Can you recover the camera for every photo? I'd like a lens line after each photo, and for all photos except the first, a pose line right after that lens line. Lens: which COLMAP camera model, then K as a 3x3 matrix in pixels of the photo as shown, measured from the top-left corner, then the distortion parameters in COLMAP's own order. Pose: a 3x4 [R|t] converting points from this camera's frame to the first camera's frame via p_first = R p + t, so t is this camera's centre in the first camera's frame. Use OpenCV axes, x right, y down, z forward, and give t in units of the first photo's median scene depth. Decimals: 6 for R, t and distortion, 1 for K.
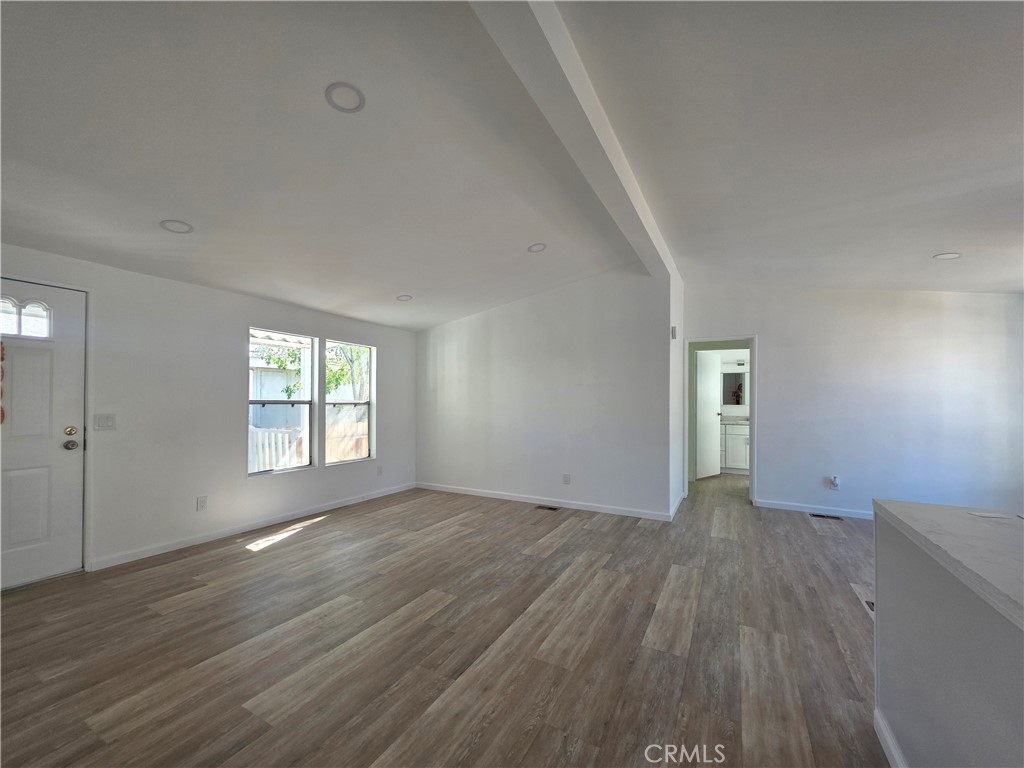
lens RADIAL K [[409.3, 0, 513.8], [0, 409.3, 395.1], [0, 0, 1]] dist [0.002060, 0.000626]
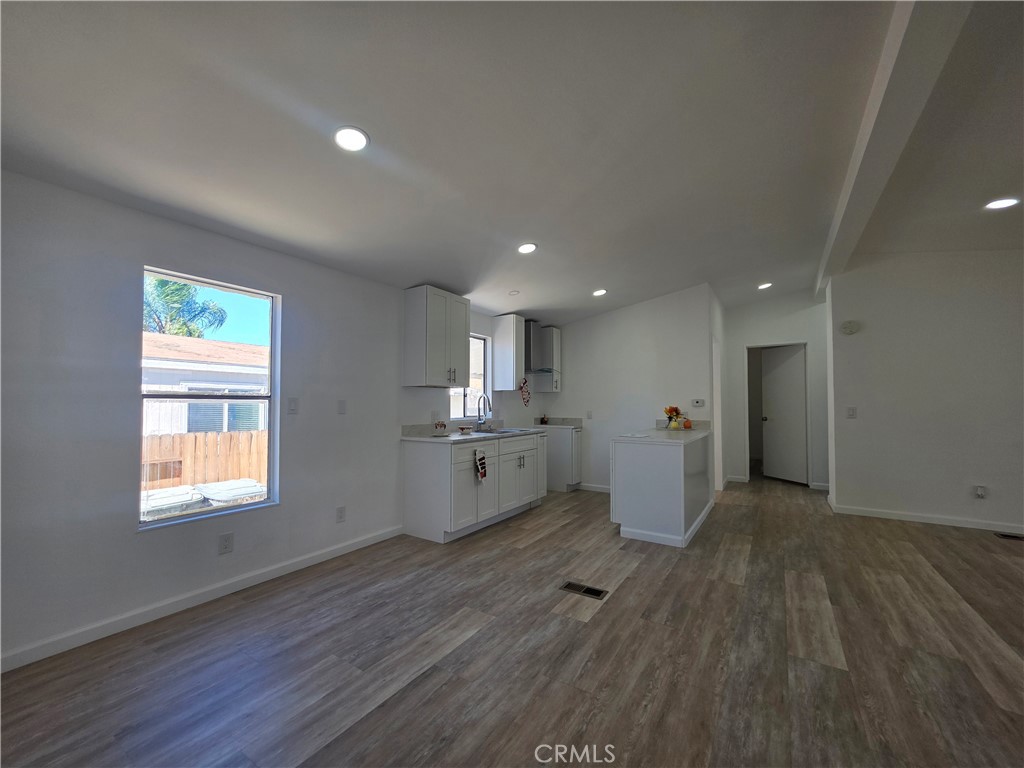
lens RADIAL K [[409.3, 0, 513.8], [0, 409.3, 395.1], [0, 0, 1]] dist [0.002060, 0.000626]
pose [[-0.997011, -0.003176, 0.077198, 0.904326], [-0.005699, 0.999456, -0.032488, 0.055143], [-0.077053, -0.032830, -0.996486, 1.809467]]
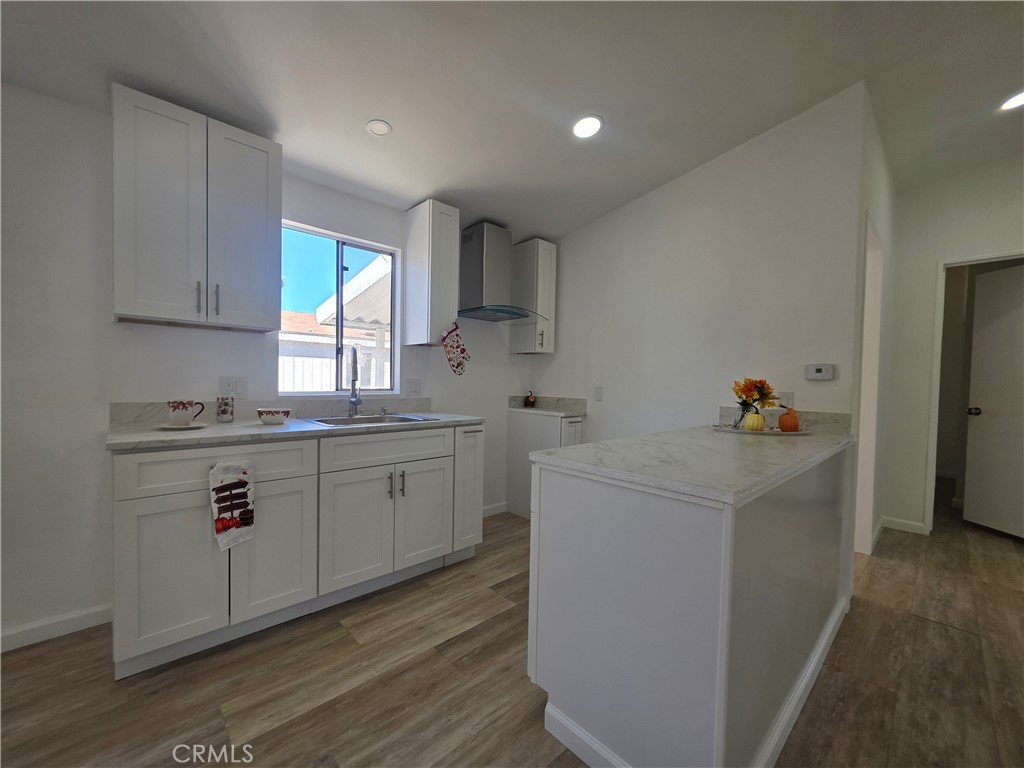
lens RADIAL K [[412.0, 0, 512.1], [0, 412.0, 394.1], [0, 0, 1]] dist [0.004260, 0.001014]
pose [[-0.950830, -0.035329, 0.307691, 0.570506], [-0.029059, 0.999267, 0.024938, 0.064623], [-0.308346, 0.014771, -0.951160, 0.934519]]
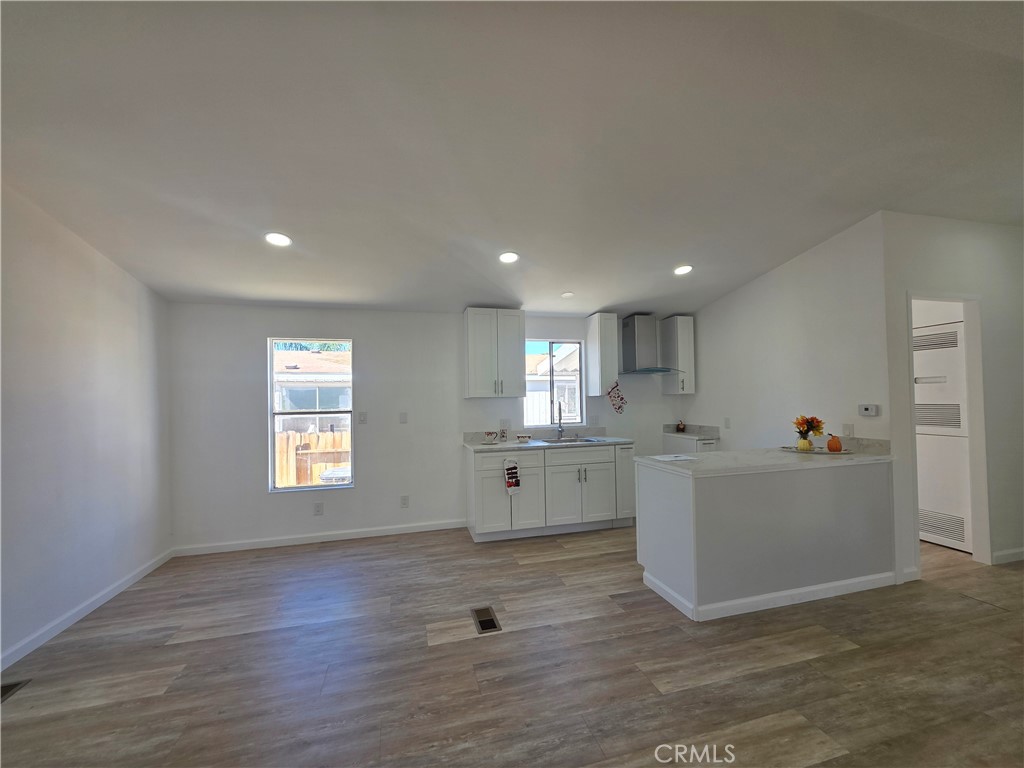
lens RADIAL K [[409.3, 0, 513.8], [0, 409.3, 395.1], [0, 0, 1]] dist [0.002060, 0.000626]
pose [[-0.694781, 0.015152, 0.719061, 0.144098], [0.006847, 0.999872, -0.014453, -0.002837], [-0.719188, -0.005118, -0.694796, 1.434136]]
